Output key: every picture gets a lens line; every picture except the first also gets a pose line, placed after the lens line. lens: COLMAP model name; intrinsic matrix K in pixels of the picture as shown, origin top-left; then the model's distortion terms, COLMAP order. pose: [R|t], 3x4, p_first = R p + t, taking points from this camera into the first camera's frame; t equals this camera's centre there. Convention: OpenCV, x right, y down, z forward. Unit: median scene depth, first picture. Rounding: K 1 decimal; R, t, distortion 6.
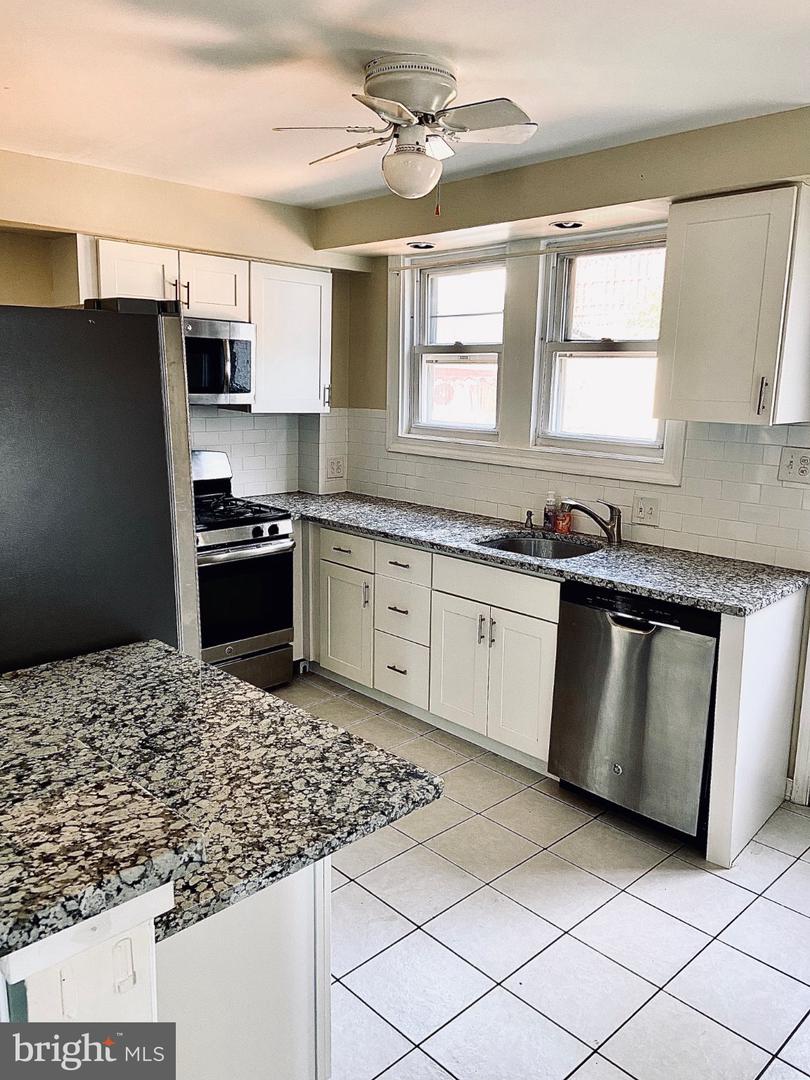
lens RADIAL K [[811.8, 0, 408.3], [0, 811.8, 533.4], [0, 0, 1]] dist [0.128843, -0.154680]
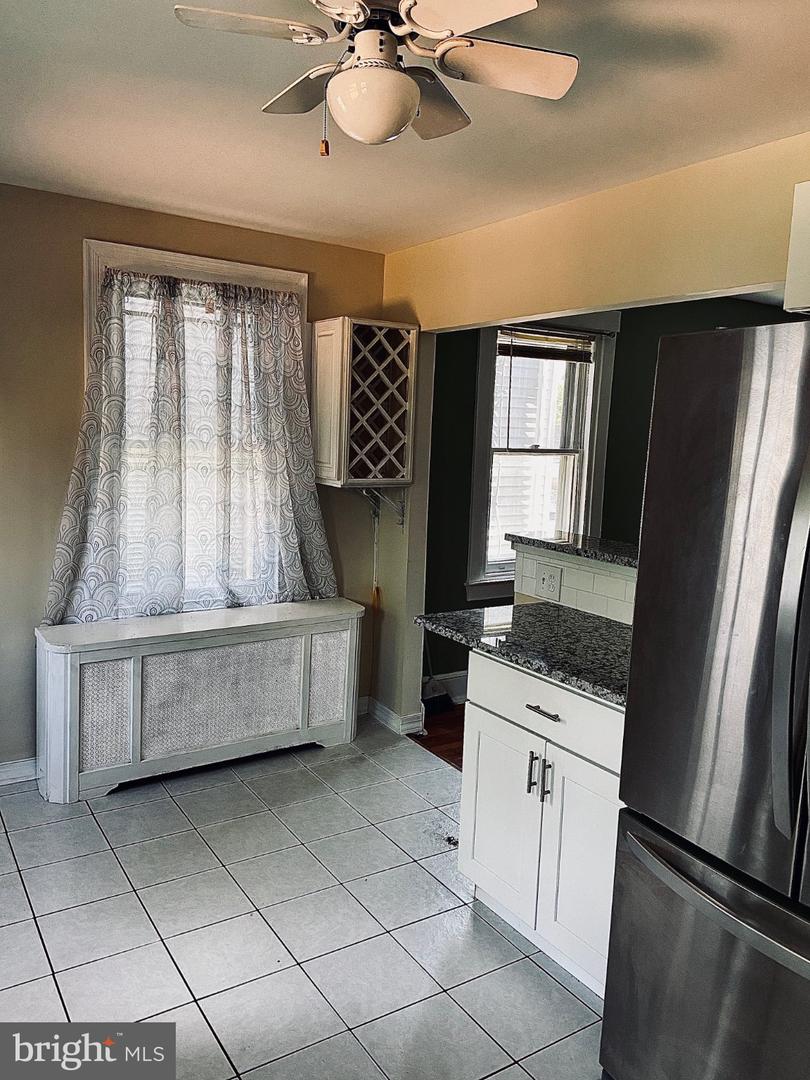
lens RADIAL K [[811.8, 0, 408.3], [0, 811.8, 533.4], [0, 0, 1]] dist [0.128843, -0.154680]
pose [[-0.981807, -0.077406, 0.173386, -0.221915], [-0.020000, 0.950213, 0.310960, -0.418002], [-0.188824, 0.301835, -0.934474, 2.279215]]
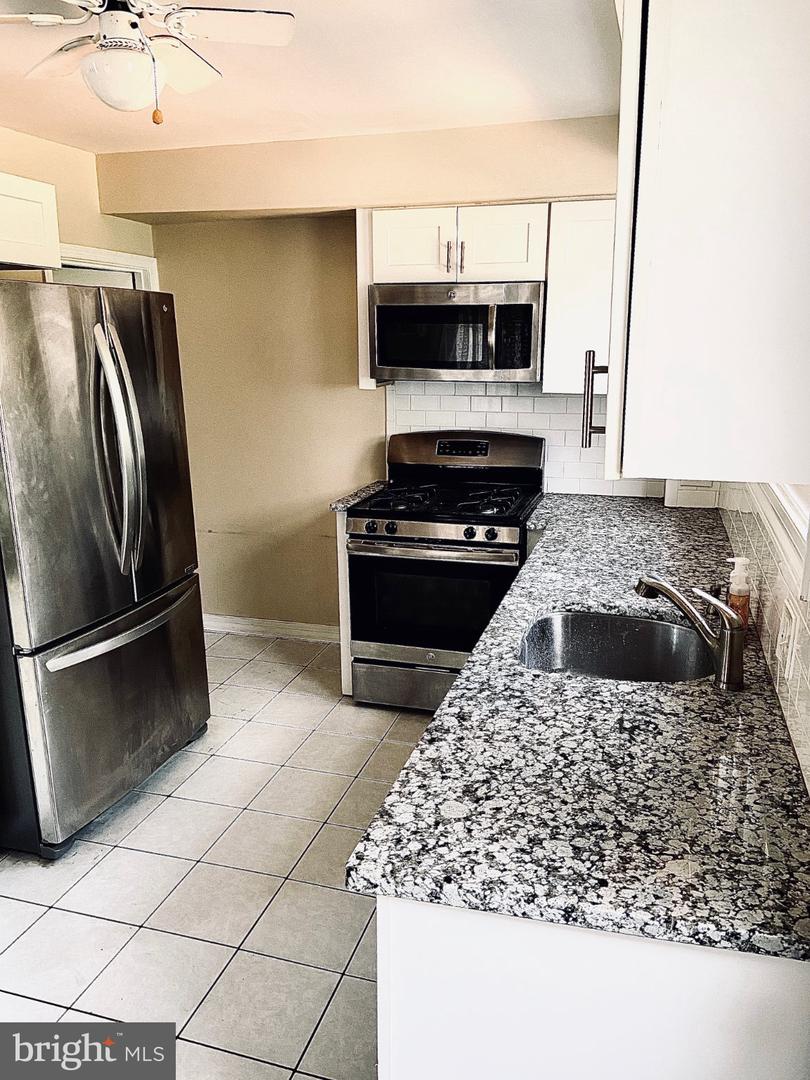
lens RADIAL K [[801.0, 0, 405.0], [0, 801.0, 540.0], [0, 0, 1]] dist [0.100406, -0.141324]
pose [[0.499228, 0.189962, -0.845391, 1.095324], [-0.152072, 0.979737, 0.130346, -0.209842], [0.853021, 0.063488, 0.518000, 1.140437]]
